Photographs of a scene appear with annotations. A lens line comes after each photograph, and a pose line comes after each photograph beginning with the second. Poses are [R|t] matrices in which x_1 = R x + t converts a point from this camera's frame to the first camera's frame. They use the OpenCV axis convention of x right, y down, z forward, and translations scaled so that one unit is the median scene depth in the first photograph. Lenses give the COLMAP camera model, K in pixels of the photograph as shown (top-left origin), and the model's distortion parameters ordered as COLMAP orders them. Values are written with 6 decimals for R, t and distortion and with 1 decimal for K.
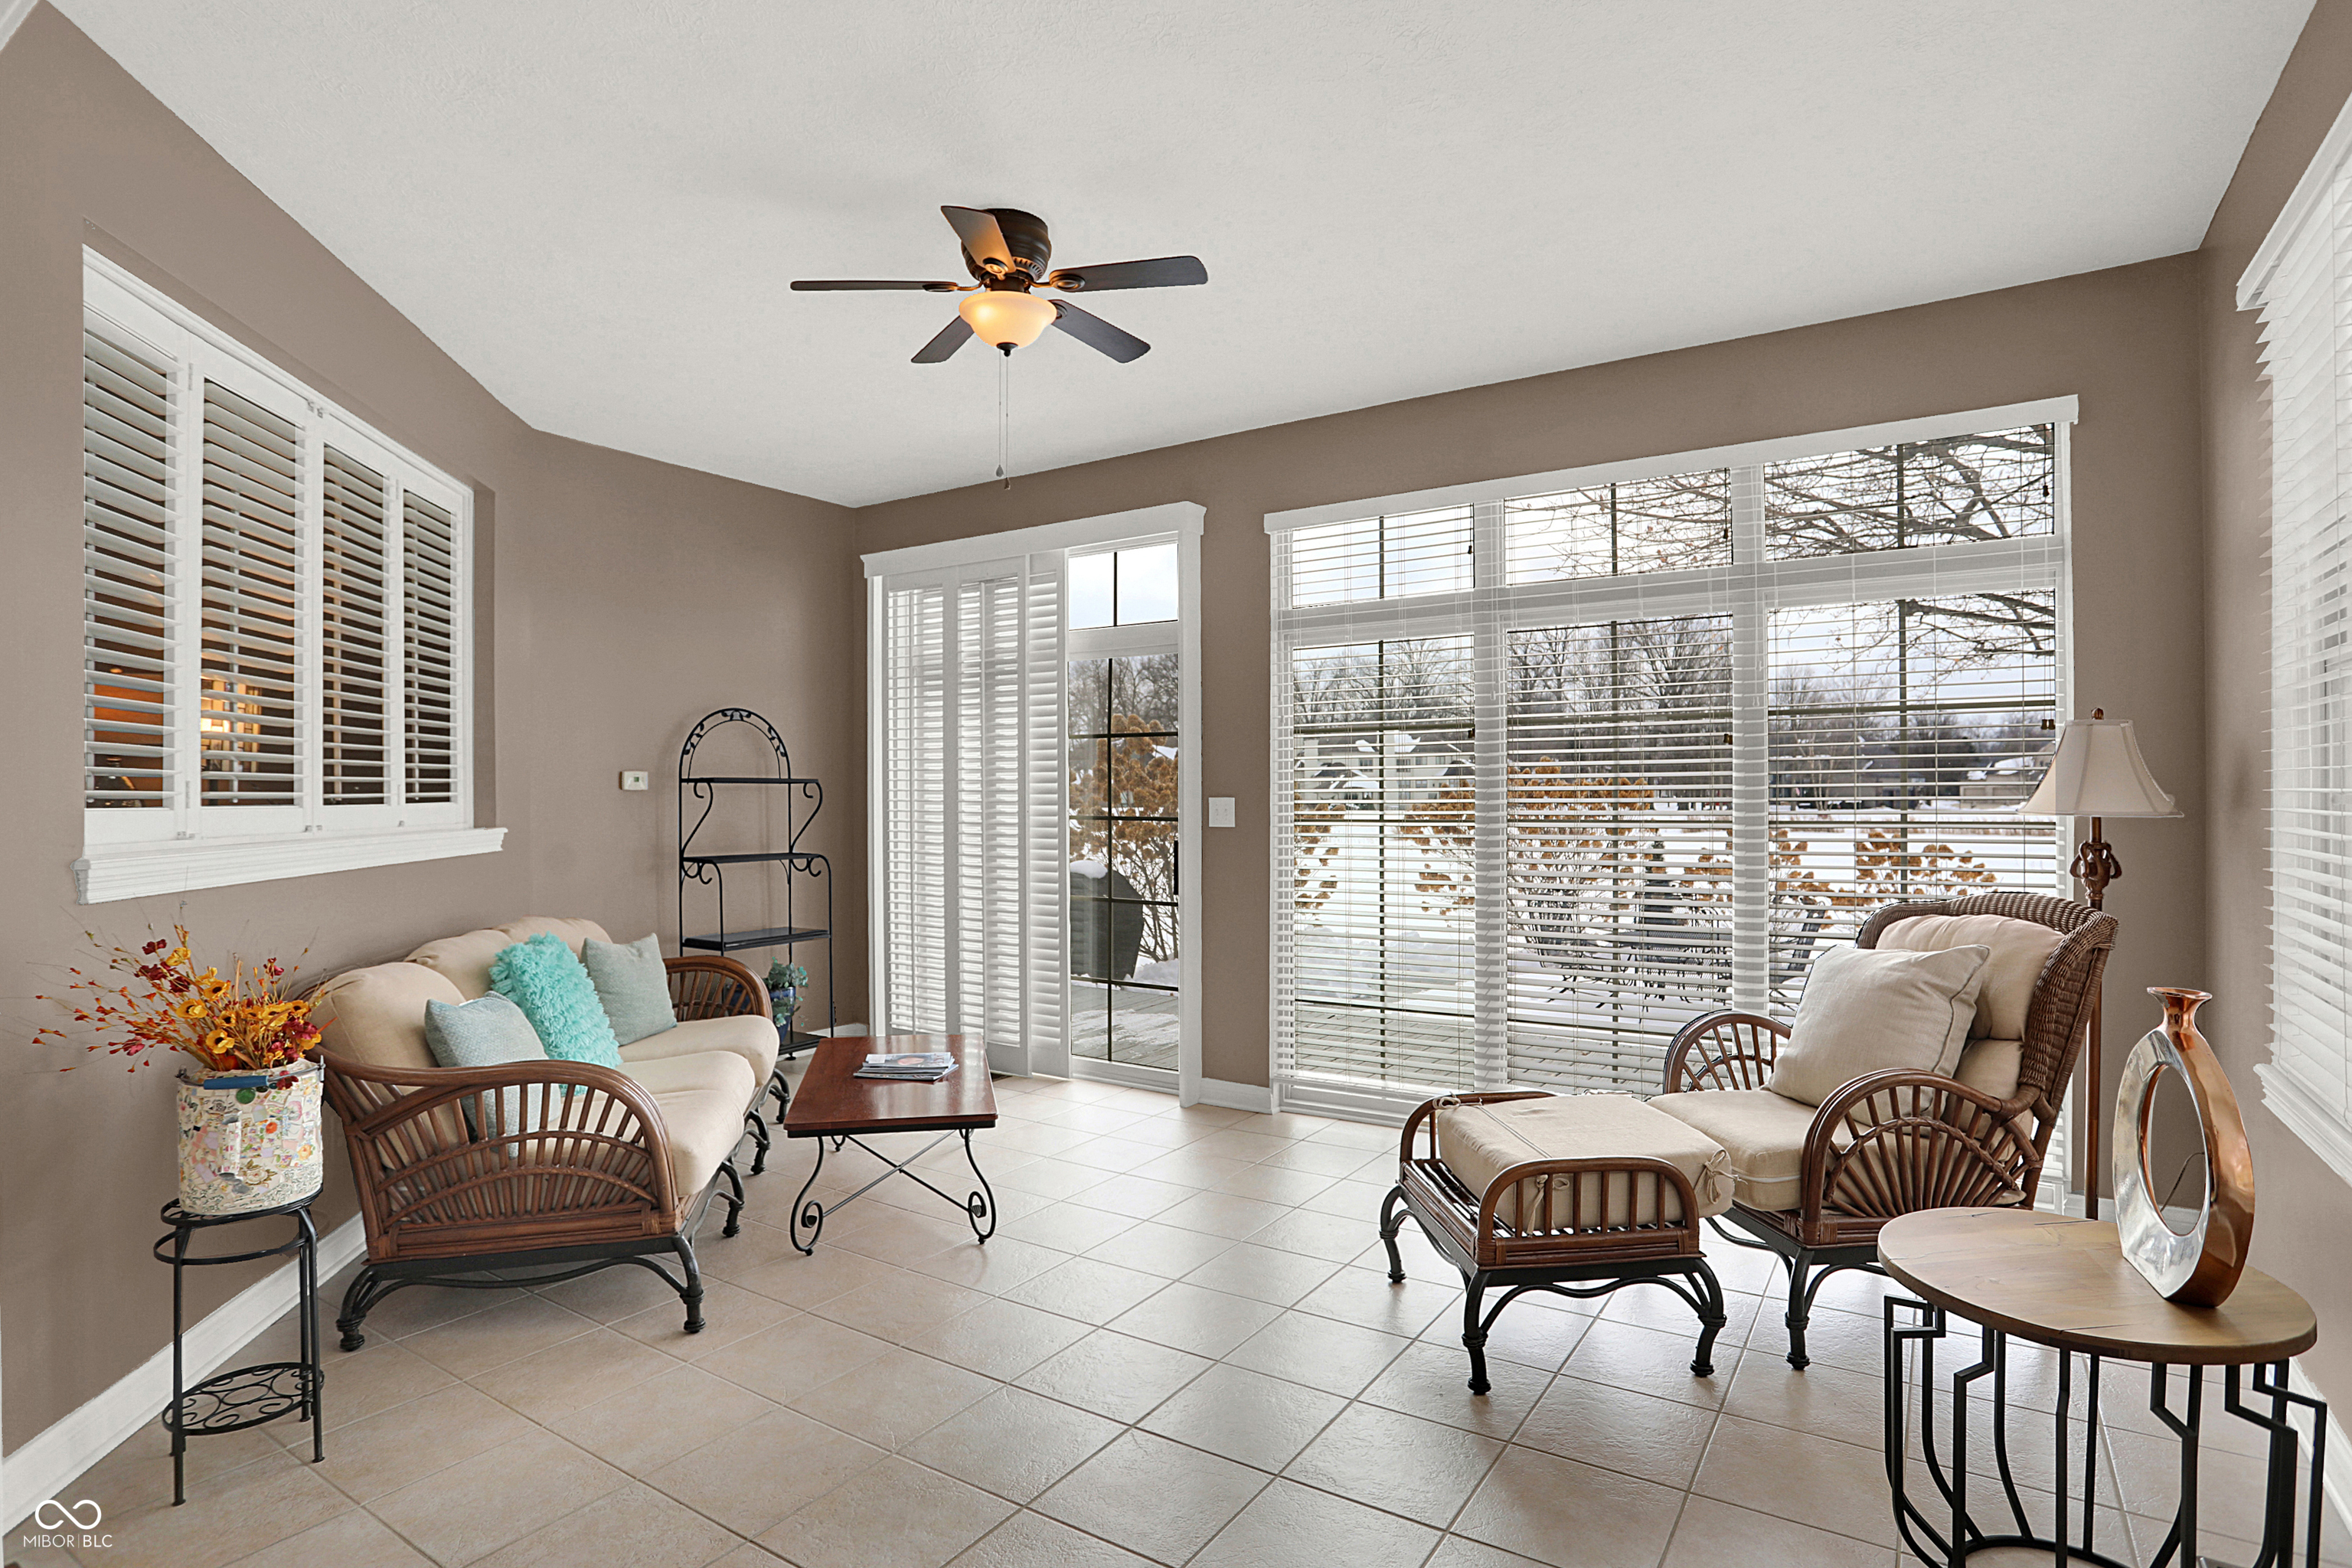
lens RADIAL K [[1195.0, 0, 1164.2], [0, 1195.0, 768.4], [0, 0, 1]] dist [-0.040900, 0.013933]
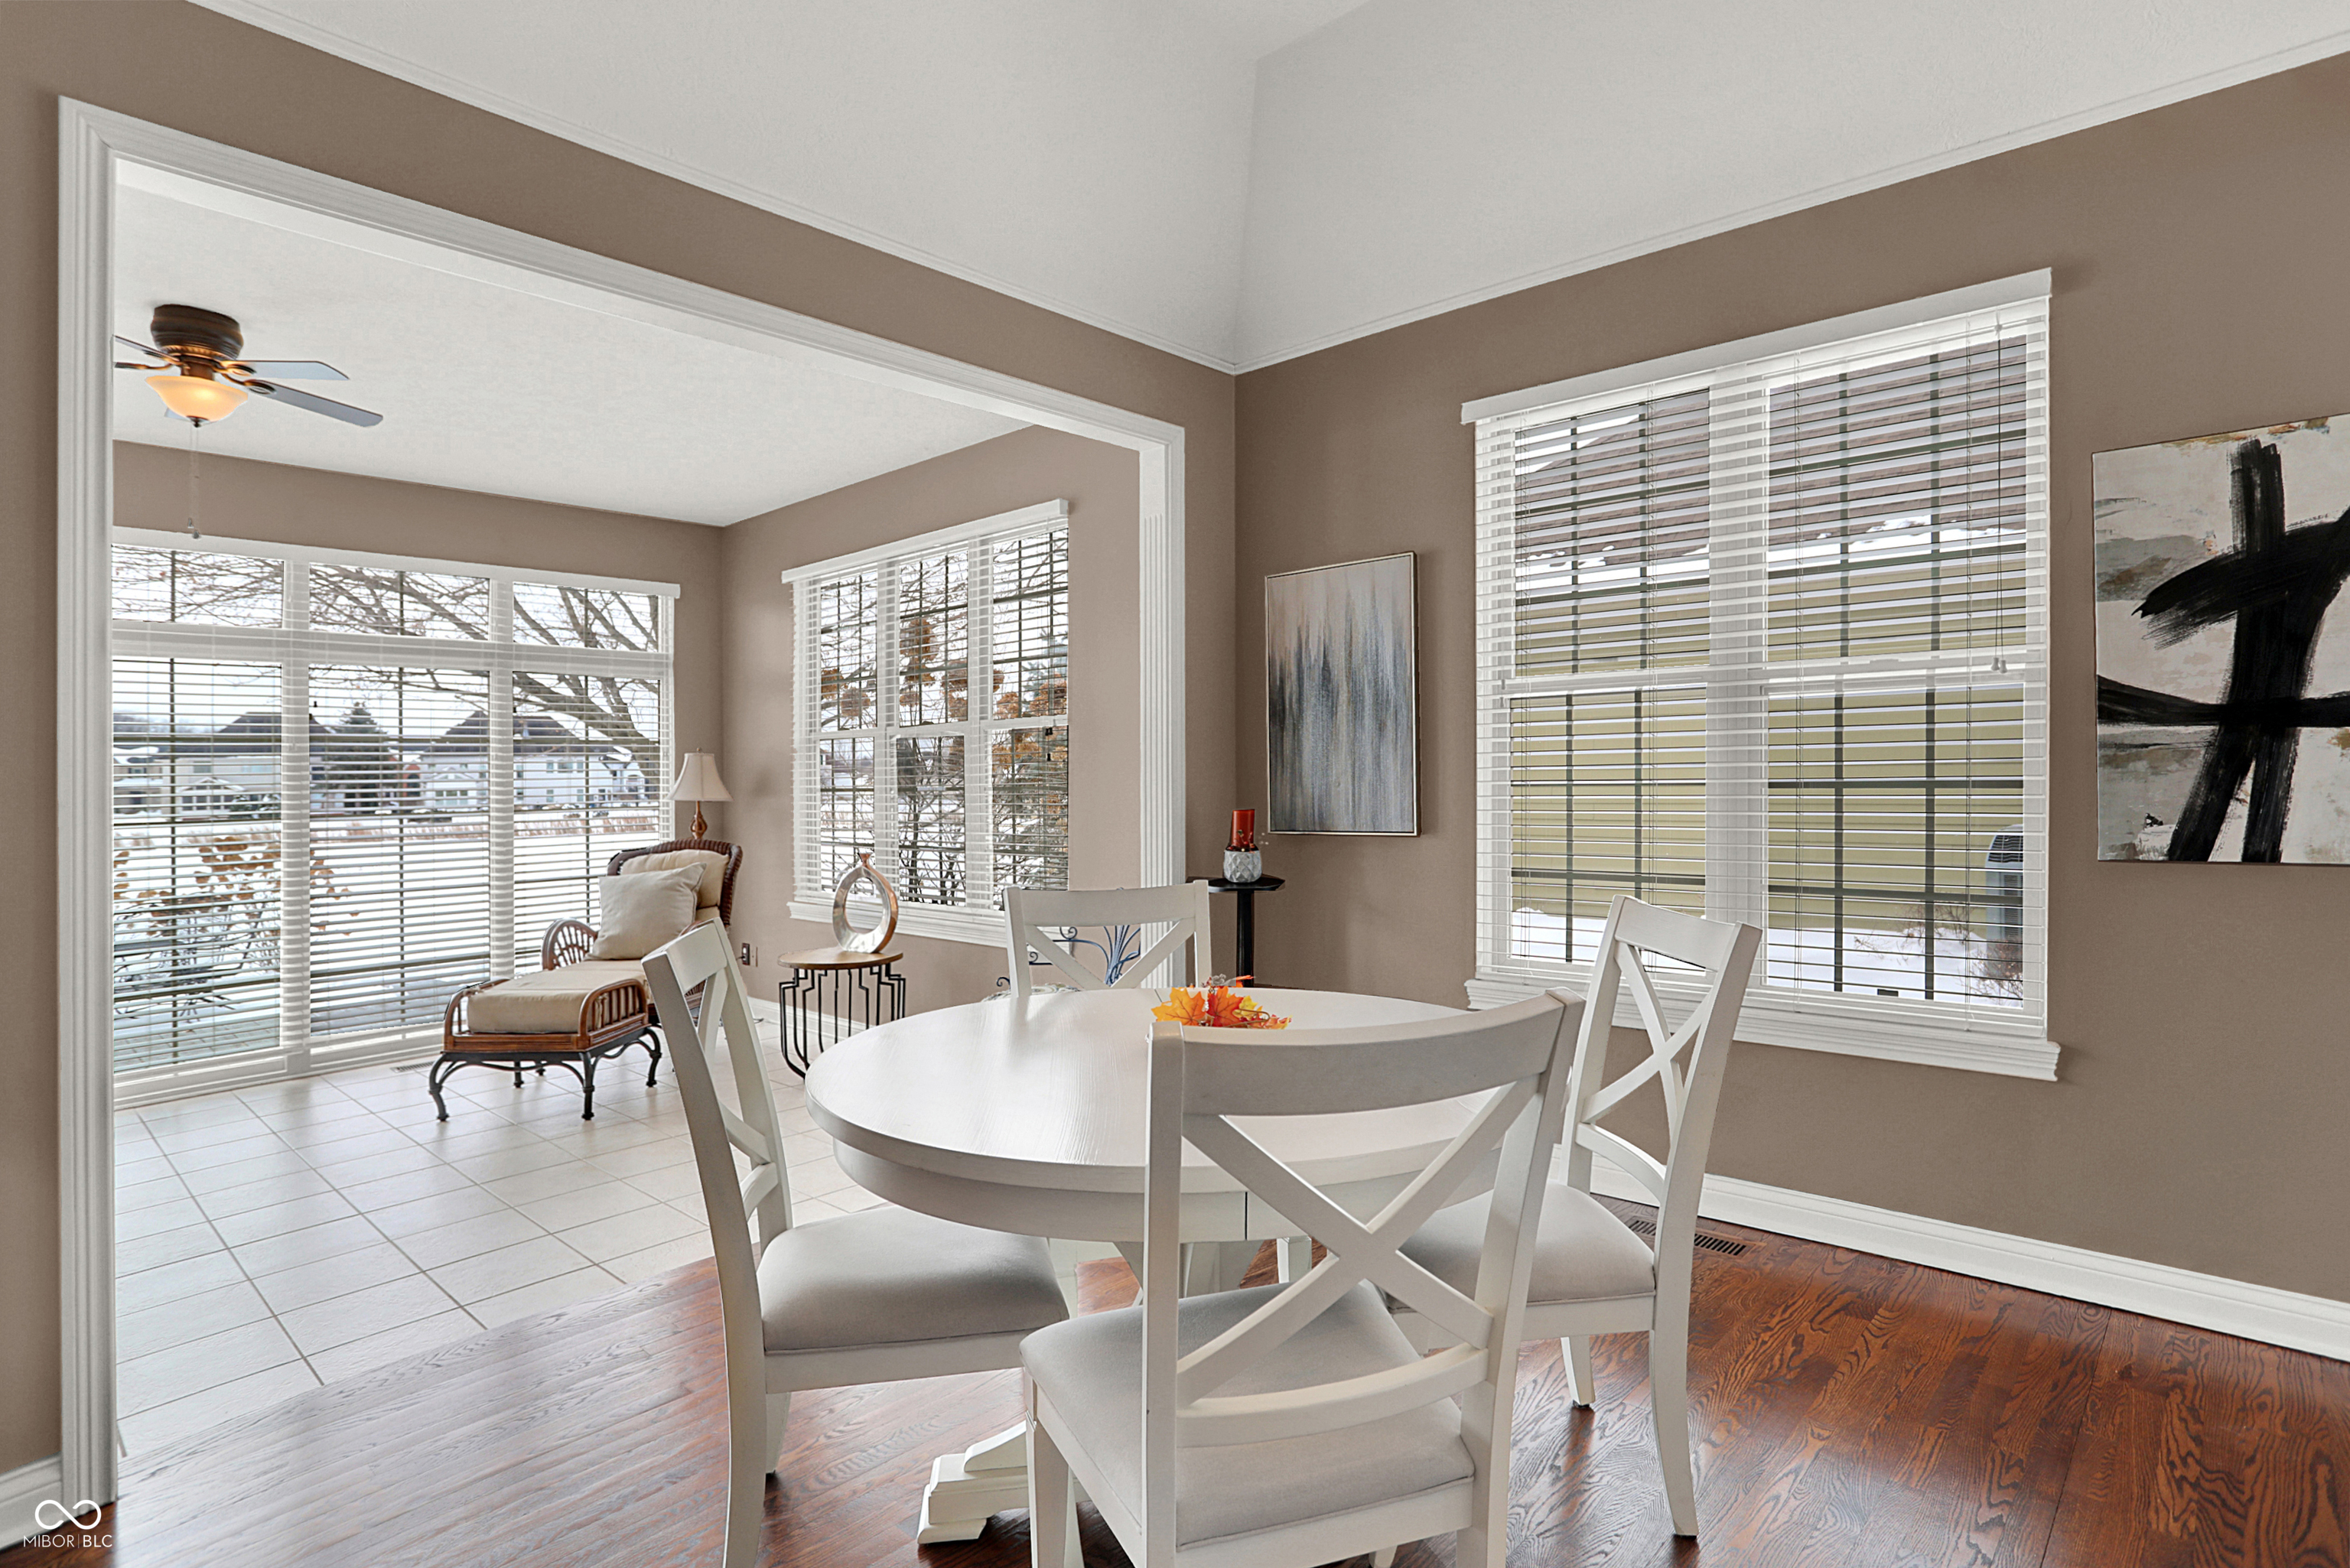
lens RADIAL K [[1193.9, 0, 1168.8], [0, 1193.9, 790.5], [0, 0, 1]] dist [-0.040900, 0.013933]
pose [[0.155507, -0.011994, 0.987762, -1.119102], [-0.004524, 0.999907, 0.012853, -0.006719], [-0.987824, -0.006467, 0.155438, -0.133020]]
